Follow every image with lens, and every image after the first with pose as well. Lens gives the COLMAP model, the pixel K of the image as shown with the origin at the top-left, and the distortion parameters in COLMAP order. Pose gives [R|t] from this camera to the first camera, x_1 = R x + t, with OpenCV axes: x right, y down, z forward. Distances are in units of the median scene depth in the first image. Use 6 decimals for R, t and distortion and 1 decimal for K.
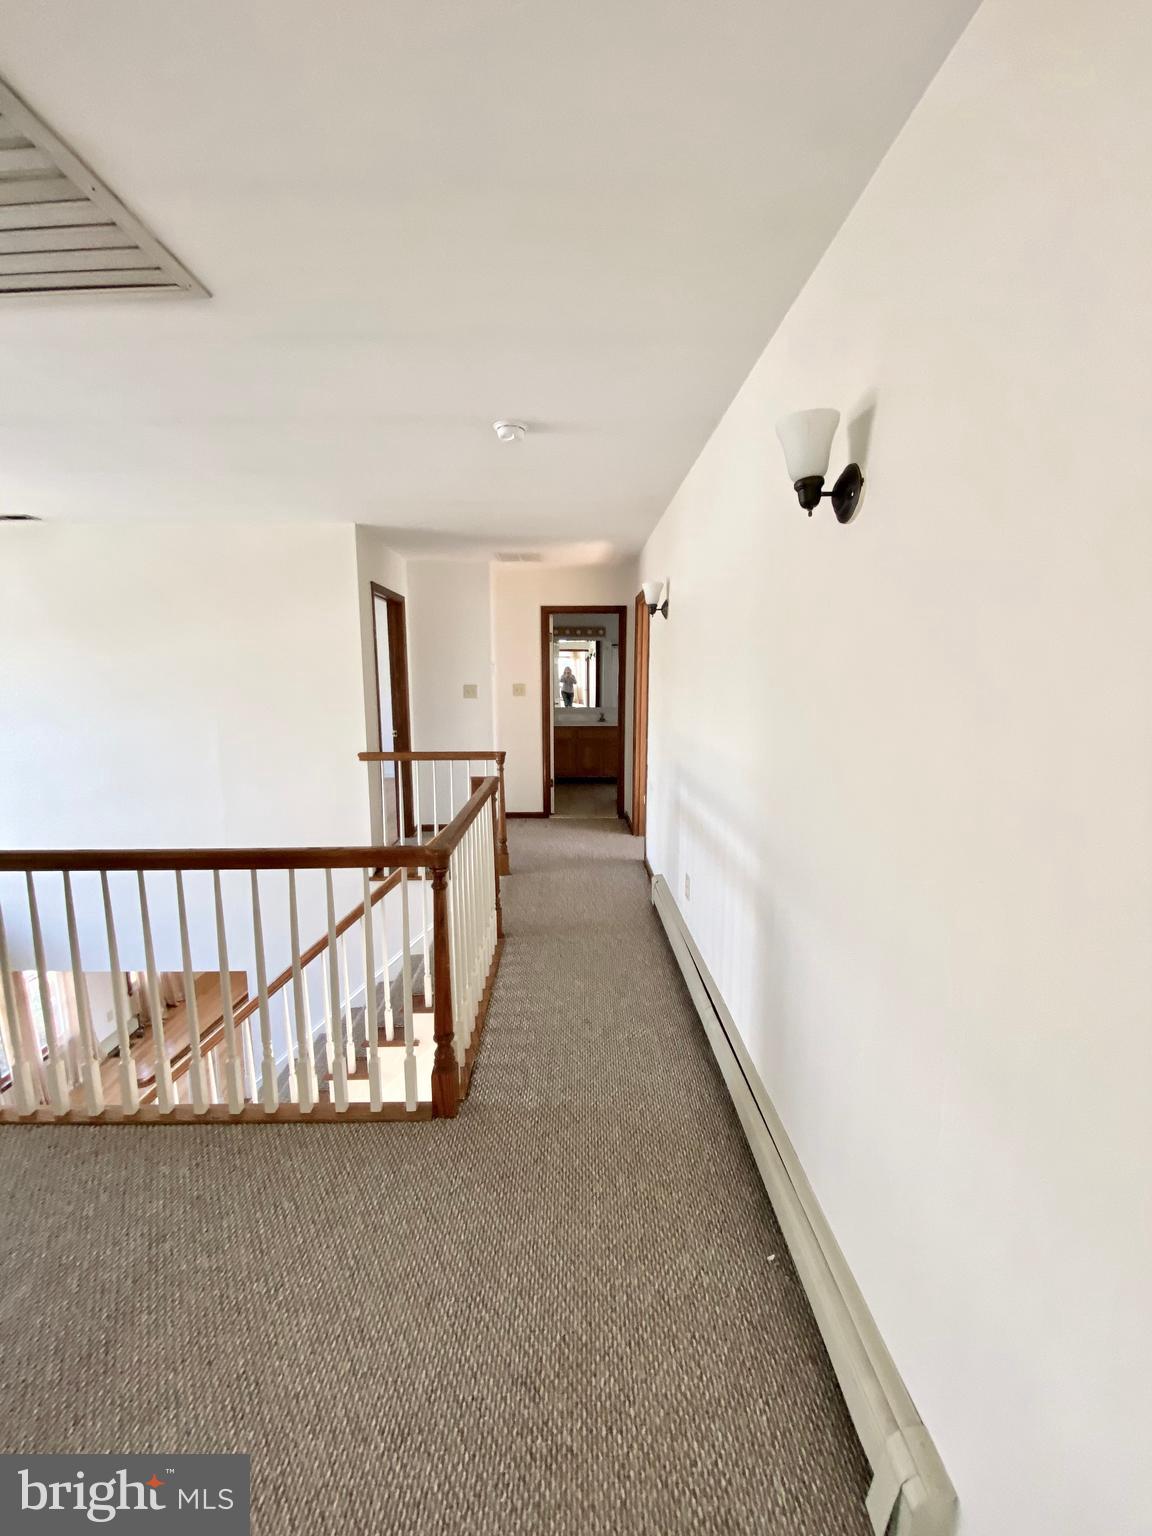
lens RADIAL K [[616.1, 0, 576.2], [0, 616.1, 765.3], [0, 0, 1]] dist [0.035890, -0.028742]
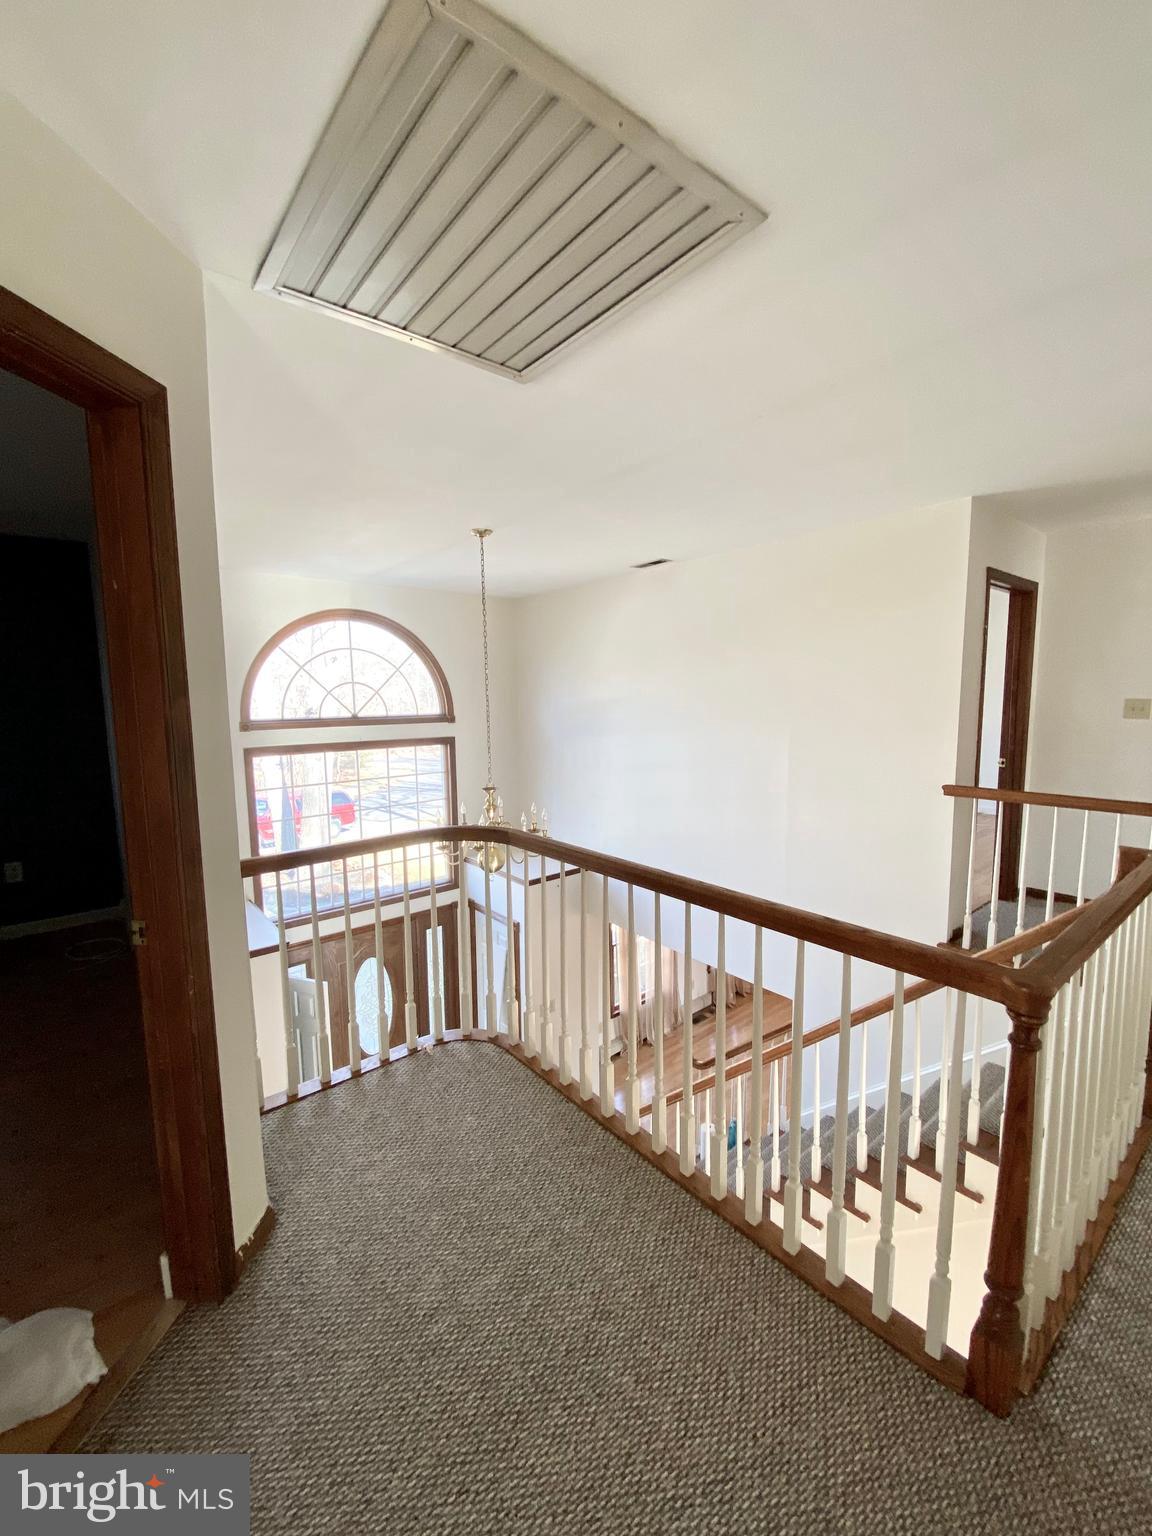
lens RADIAL K [[626.8, 0, 576.1], [0, 626.8, 757.1], [0, 0, 1]] dist [0.002567, -0.011218]
pose [[0.620663, 0.078952, -0.780092, -0.031952], [-0.106598, 0.994177, 0.015807, -0.027069], [0.776797, 0.073345, 0.625465, 0.196976]]
